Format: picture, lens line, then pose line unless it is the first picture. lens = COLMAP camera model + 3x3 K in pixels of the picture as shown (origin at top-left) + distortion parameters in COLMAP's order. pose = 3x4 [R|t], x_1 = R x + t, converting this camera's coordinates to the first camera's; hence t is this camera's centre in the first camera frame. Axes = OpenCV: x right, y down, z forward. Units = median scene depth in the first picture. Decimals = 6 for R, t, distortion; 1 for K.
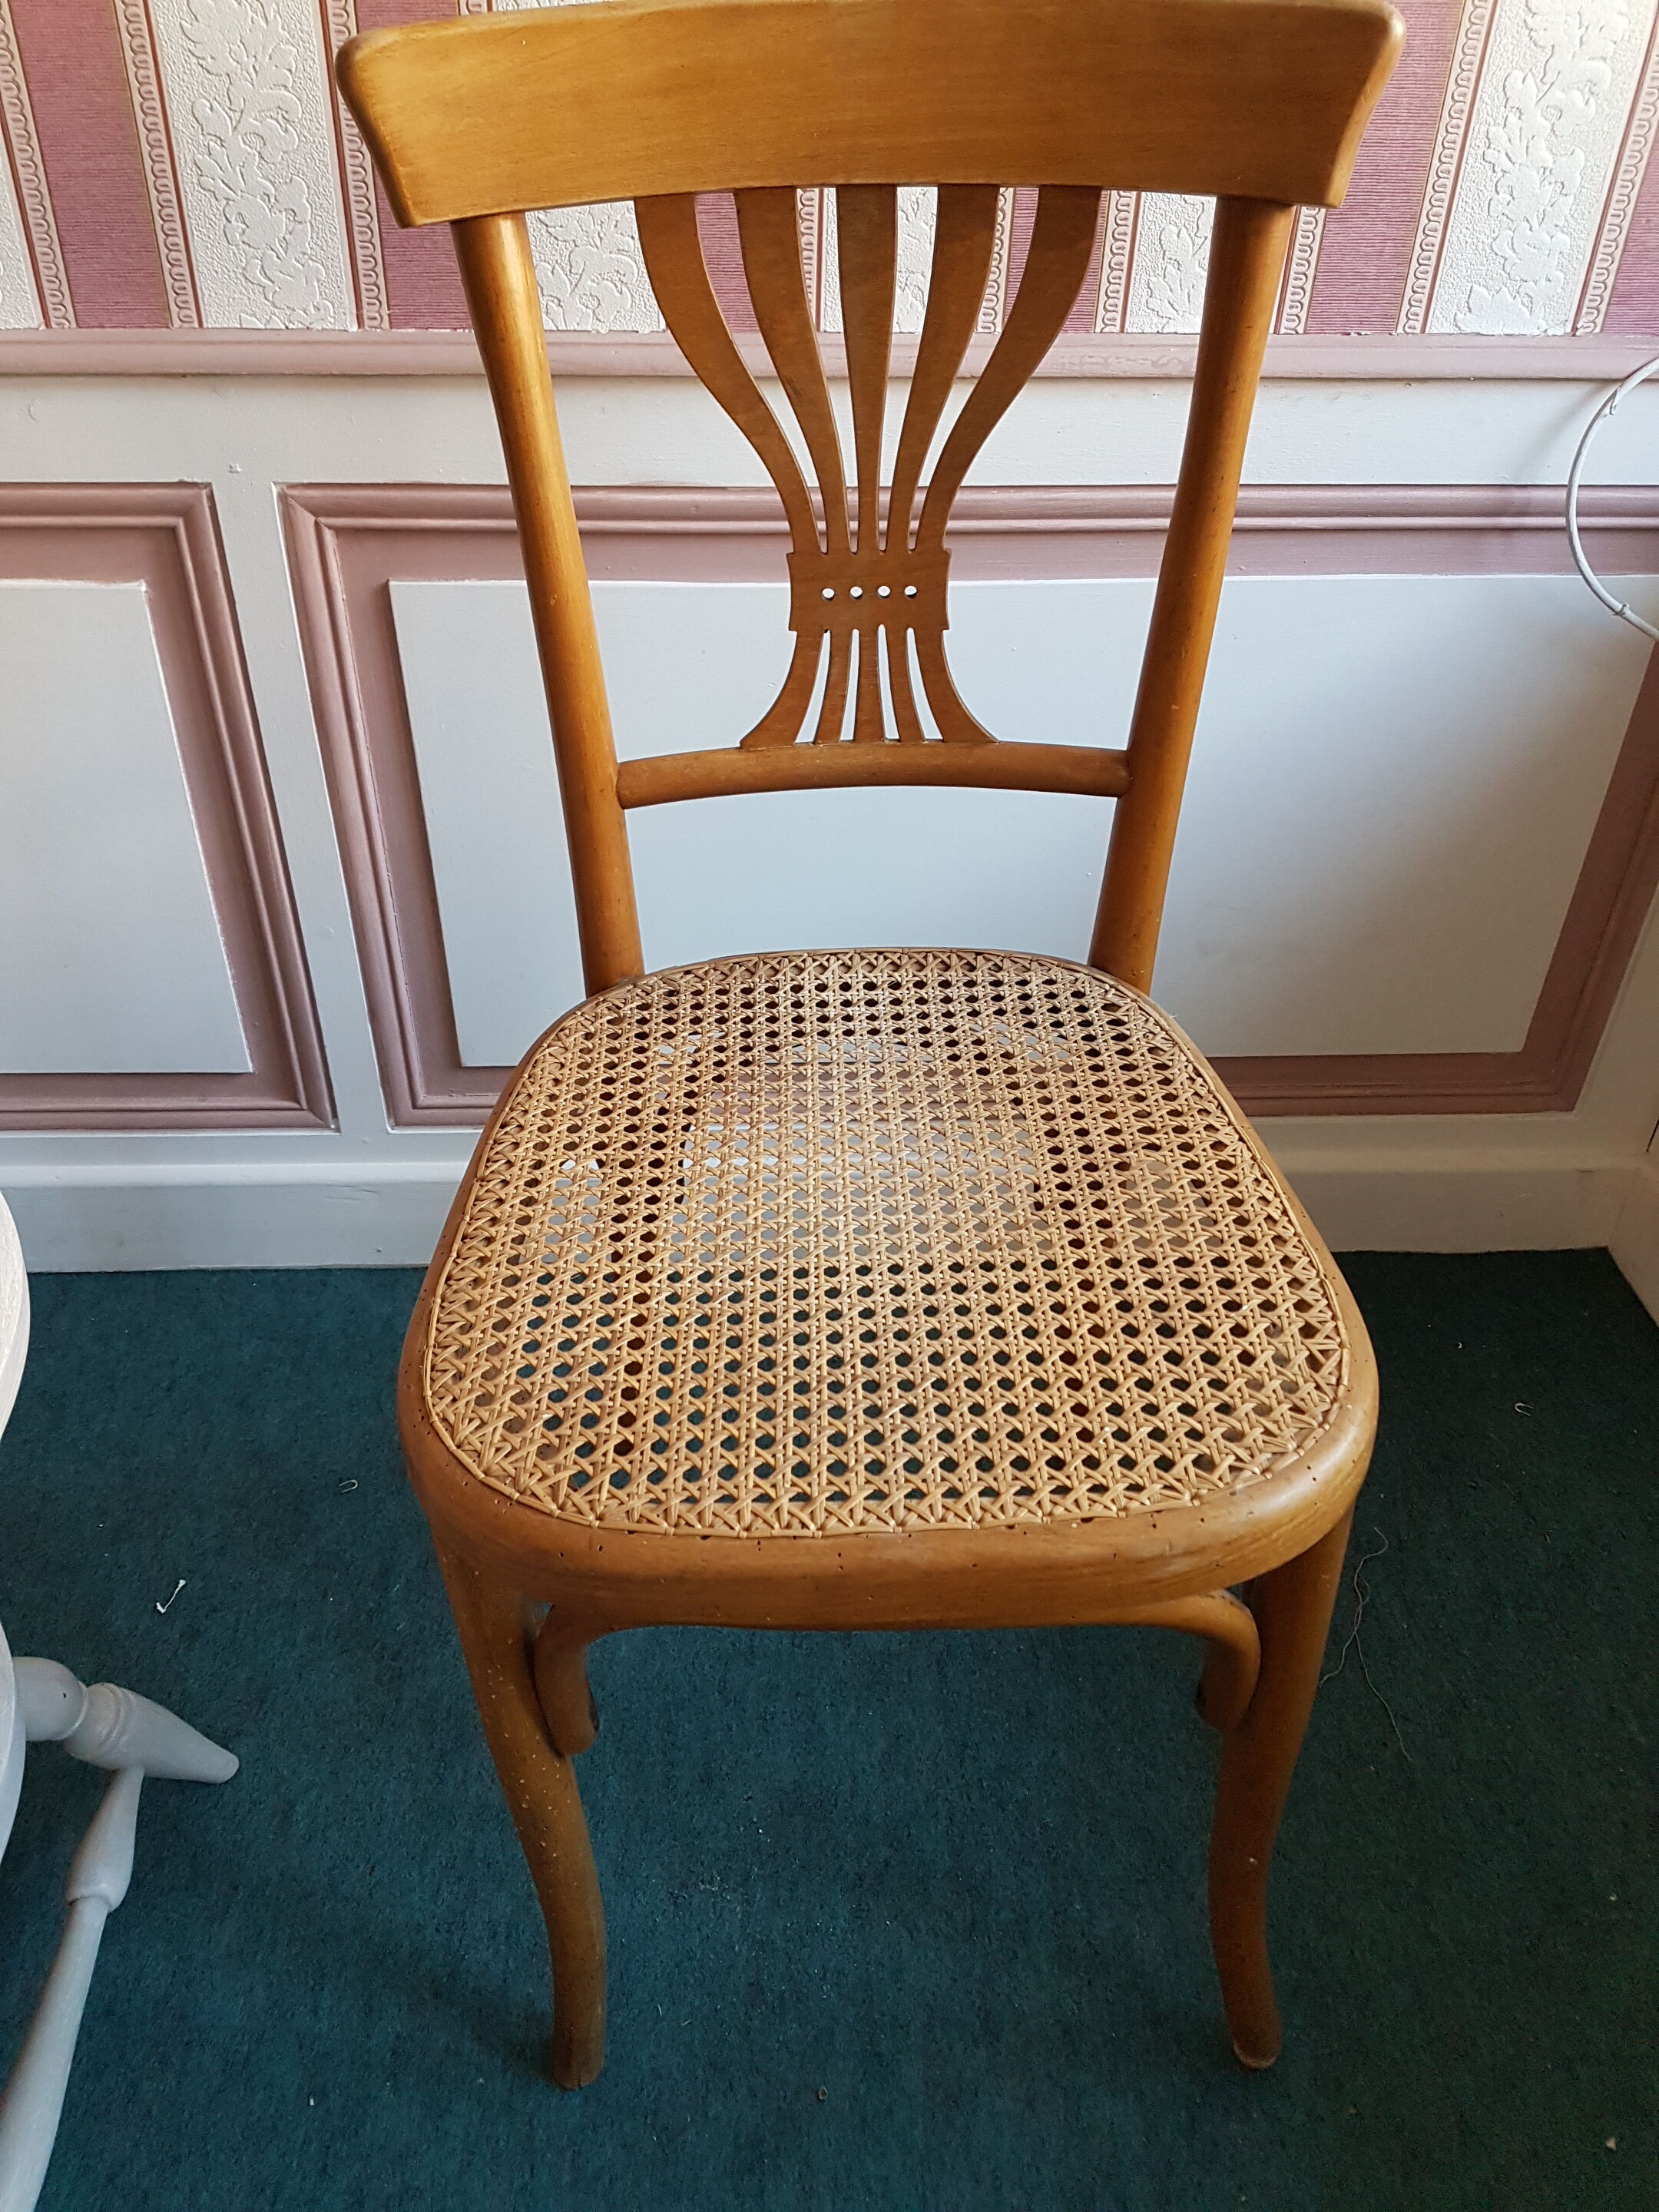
lens RADIAL K [[1662.5, 0, 829.5], [0, 1662.5, 1106.0], [0, 0, 1]] dist [0.223151, -0.404696]
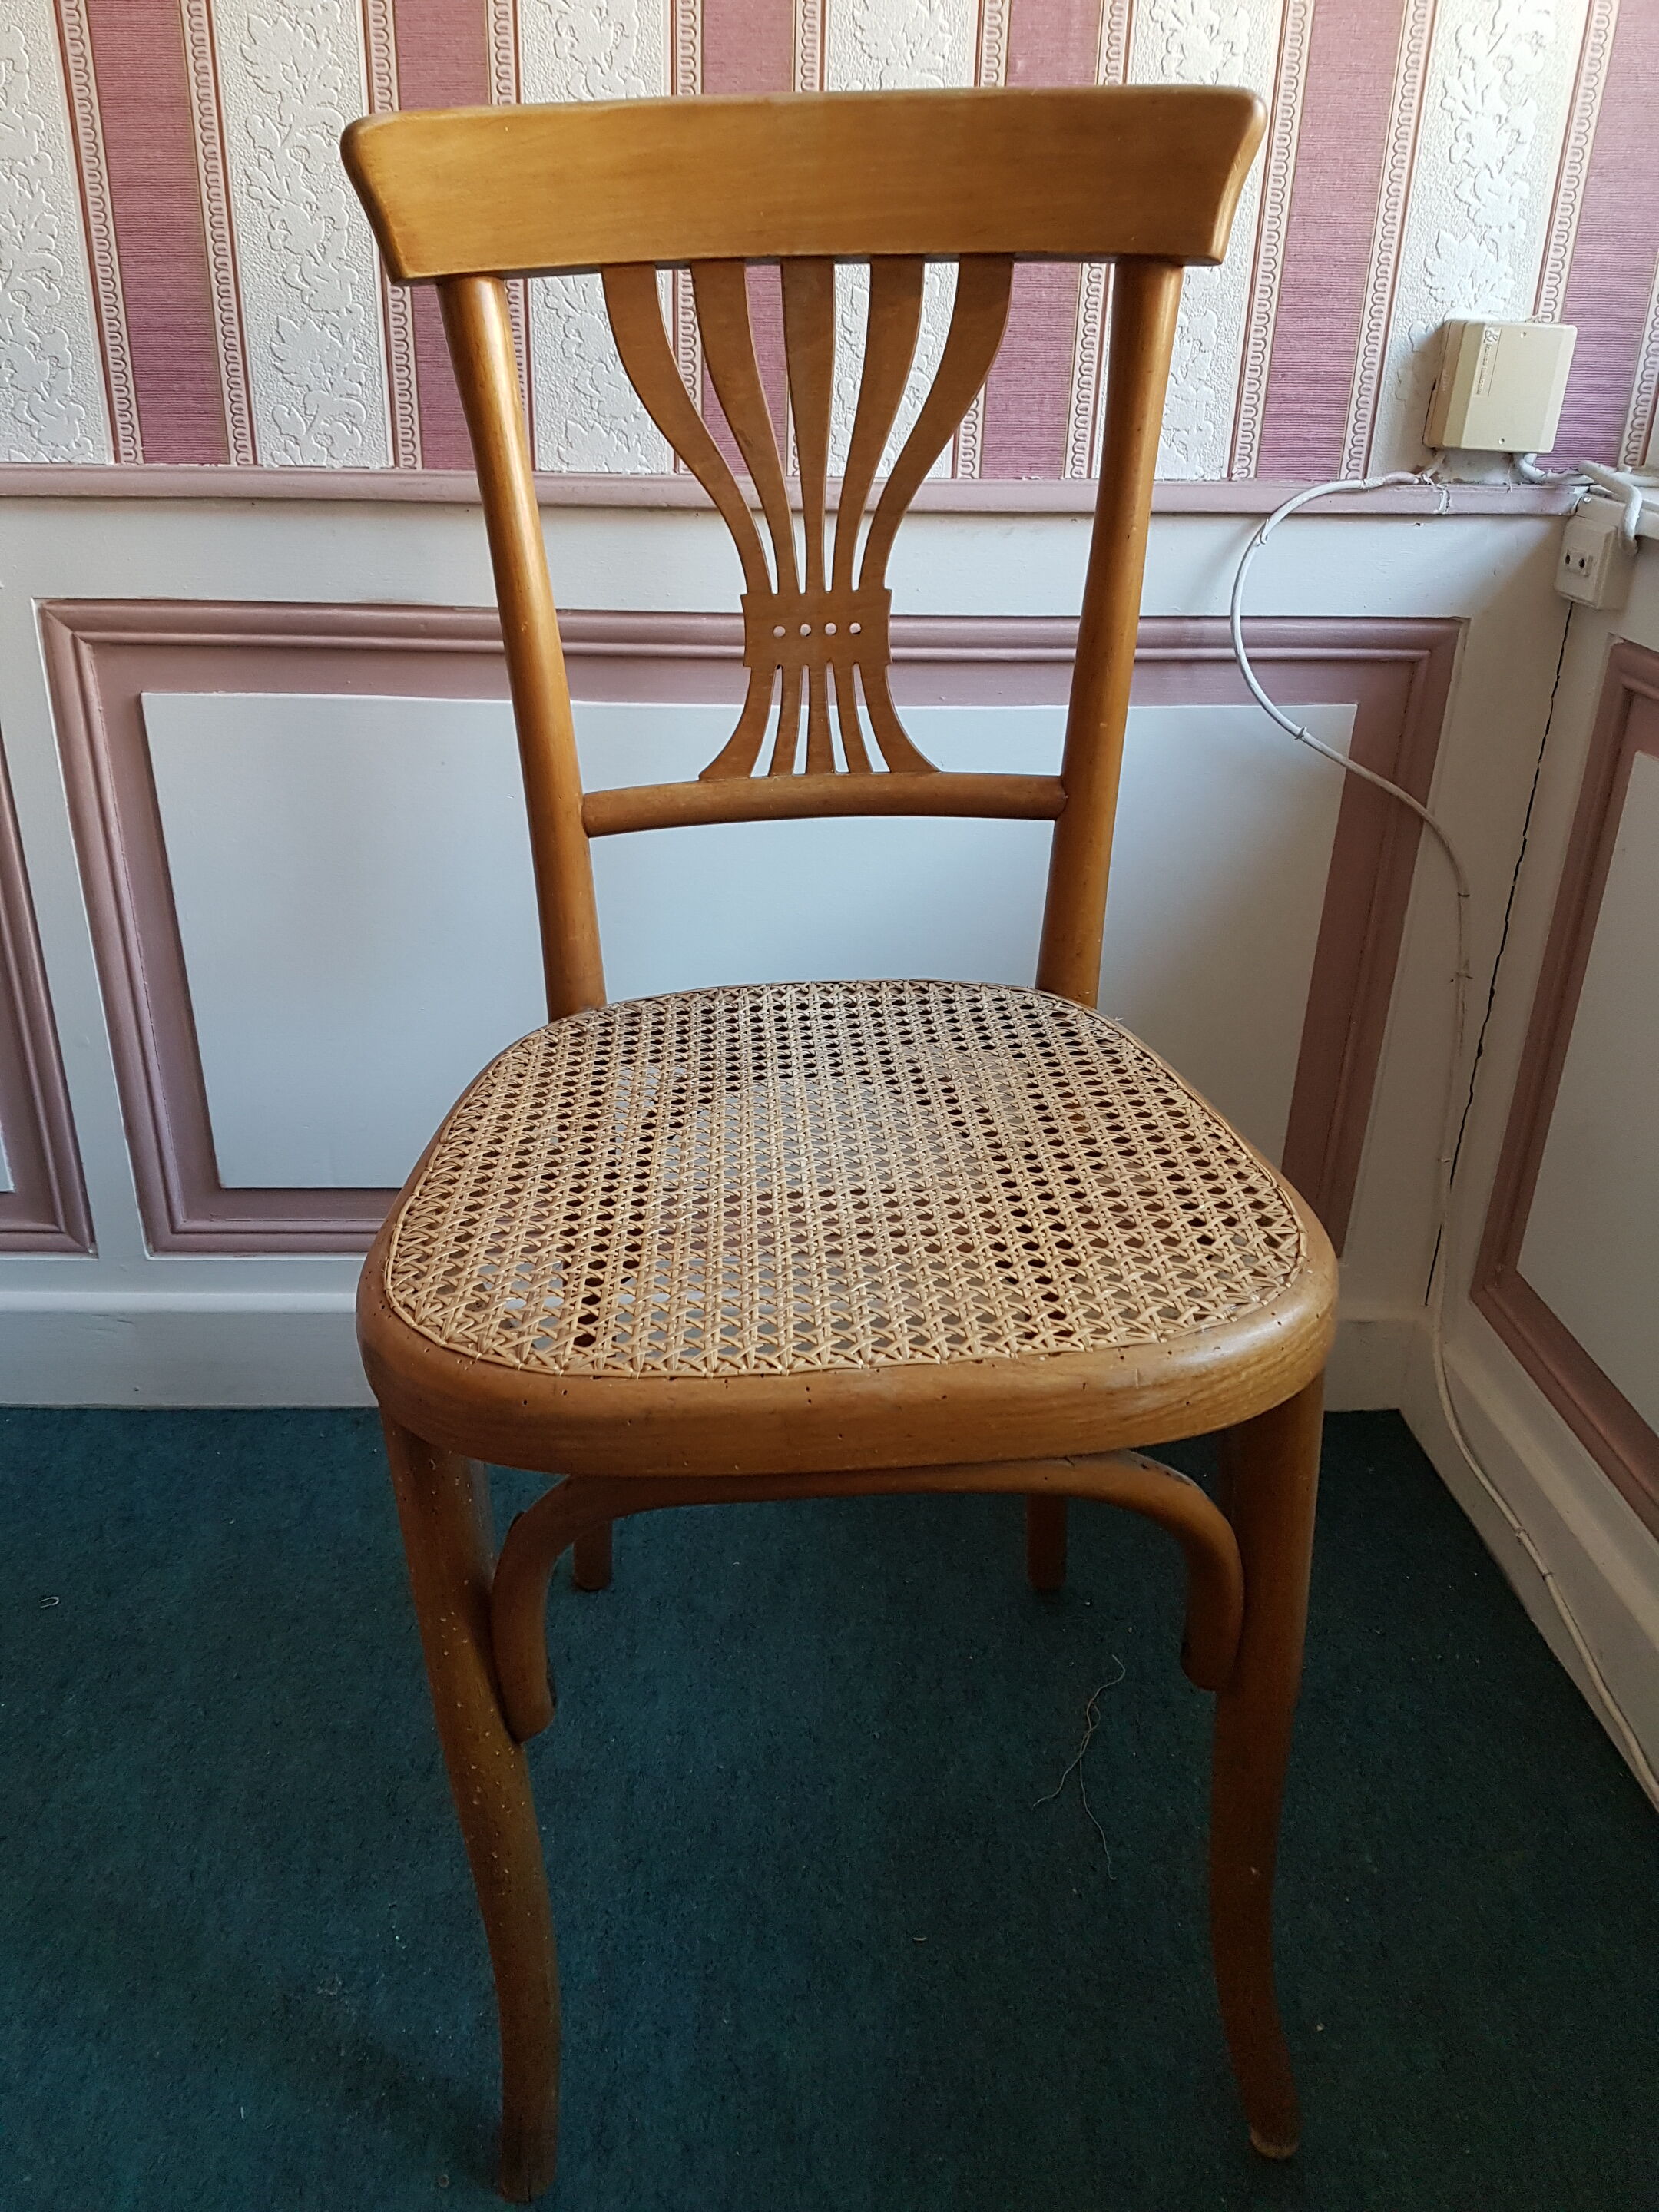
lens RADIAL K [[1662.5, 0, 829.5], [0, 1662.5, 1106.0], [0, 0, 1]] dist [0.223151, -0.404696]
pose [[0.999448, -0.015692, 0.029282, -0.005810], [0.021285, 0.979204, -0.201758, 0.231883], [-0.025507, 0.202269, 0.978998, 0.002439]]
